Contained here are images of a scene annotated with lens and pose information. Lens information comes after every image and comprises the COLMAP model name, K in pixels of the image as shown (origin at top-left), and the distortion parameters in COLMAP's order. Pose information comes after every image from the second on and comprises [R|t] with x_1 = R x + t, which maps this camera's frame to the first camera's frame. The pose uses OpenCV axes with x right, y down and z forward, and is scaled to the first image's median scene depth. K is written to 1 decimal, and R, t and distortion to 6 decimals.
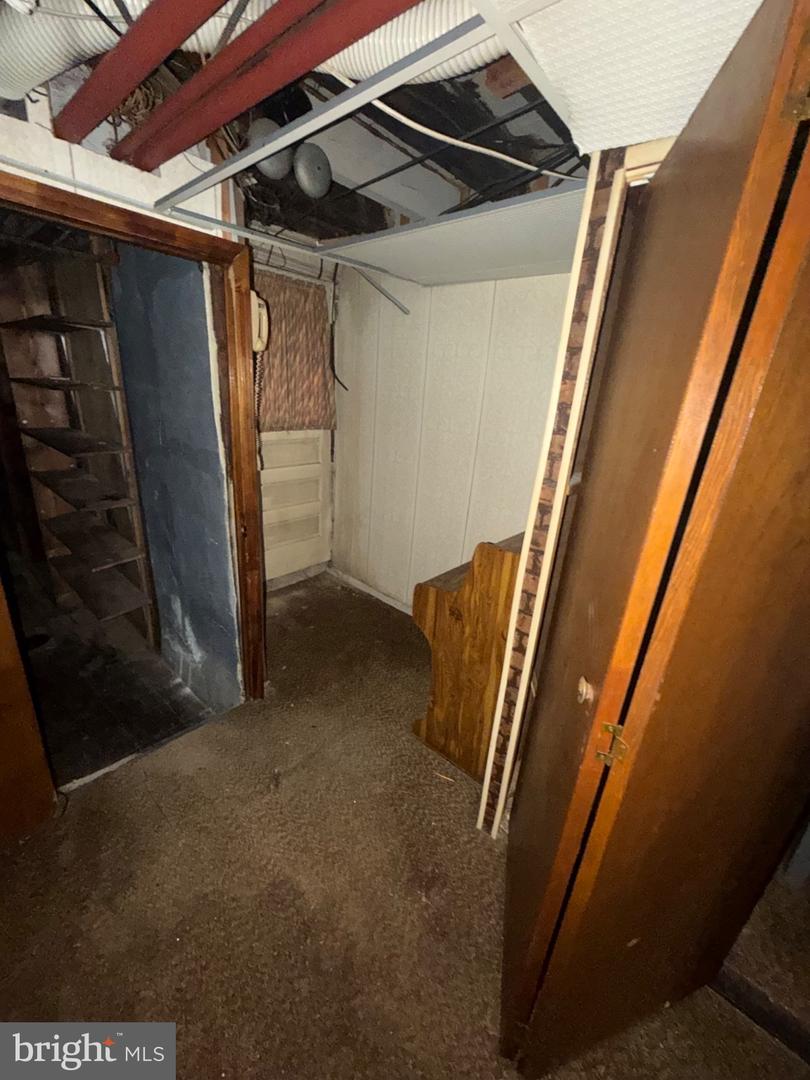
lens RADIAL K [[431.6, 0, 402.0], [0, 431.6, 541.6], [0, 0, 1]] dist [-0.000551, 0.000268]
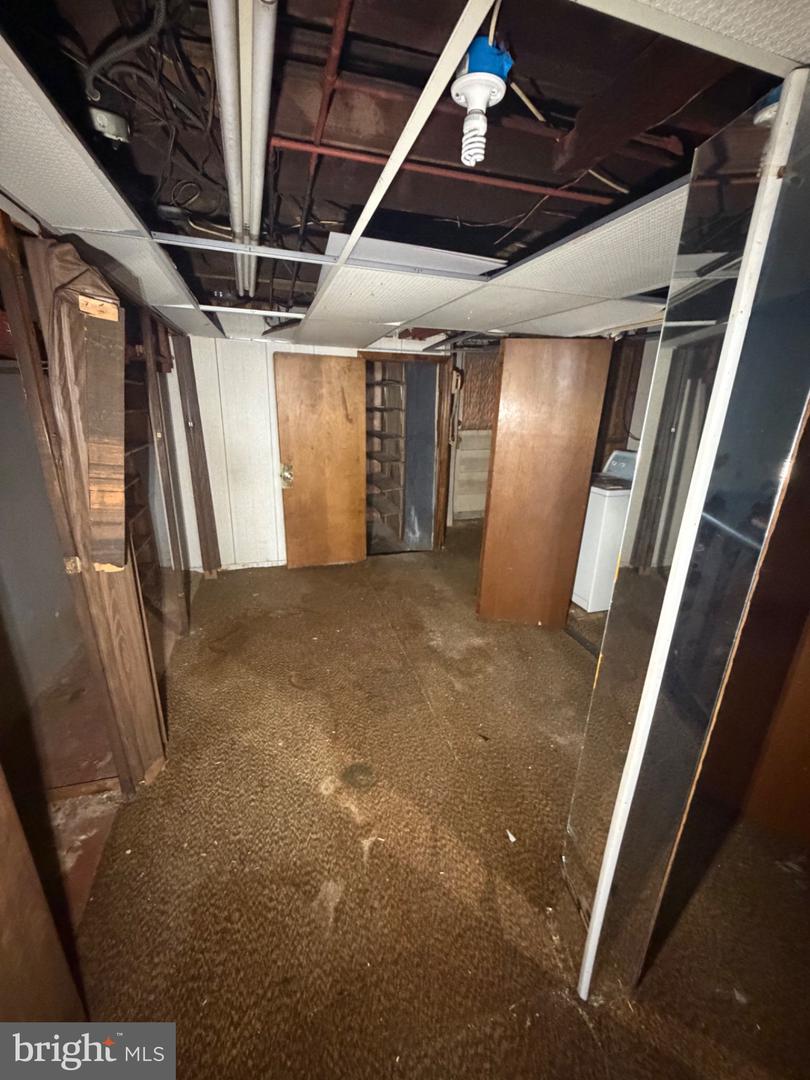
lens RADIAL K [[431.6, 0, 406.0], [0, 431.6, 538.2], [0, 0, 1]] dist [-0.000551, 0.000268]
pose [[0.854335, 0.117999, -0.506150, 0.510996], [-0.141143, 0.989961, -0.007446, 0.285663], [0.500191, 0.077801, 0.862413, -0.791652]]
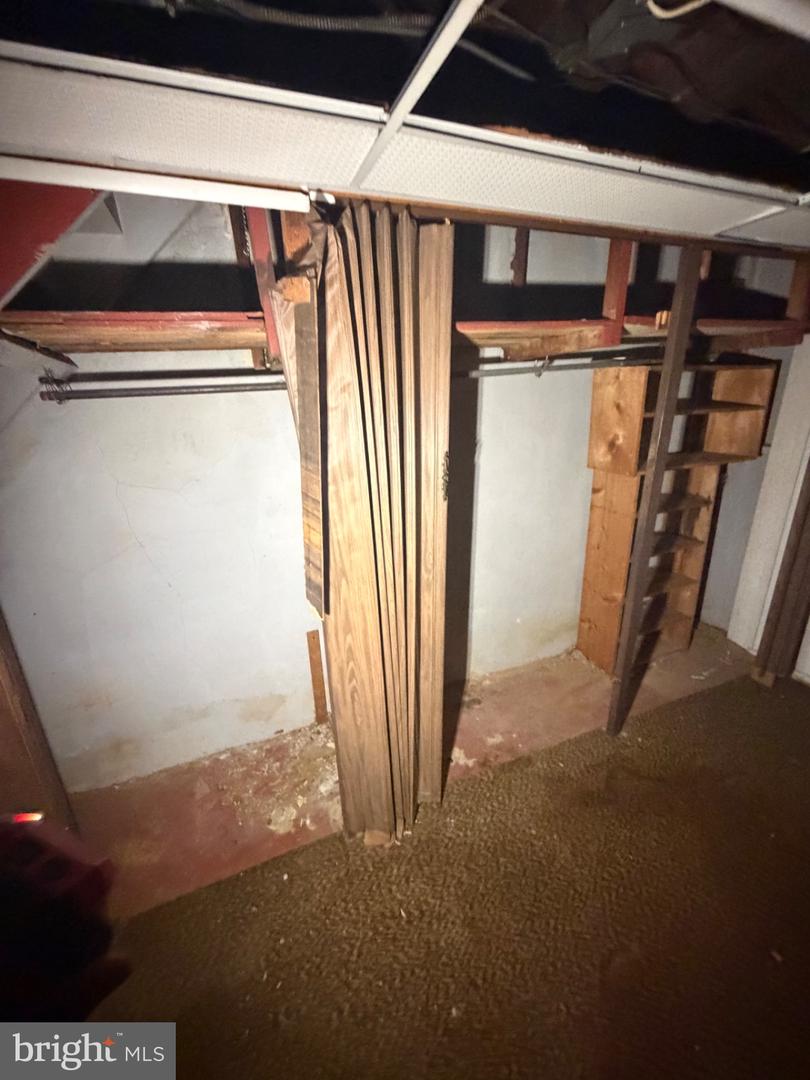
lens RADIAL K [[431.6, 0, 402.5], [0, 431.6, 542.3], [0, 0, 1]] dist [-0.000551, 0.000268]
pose [[-0.446272, 0.241436, -0.861713, 0.260279], [-0.274891, 0.879380, 0.388749, 0.103097], [0.851631, 0.410365, -0.326074, -0.310592]]
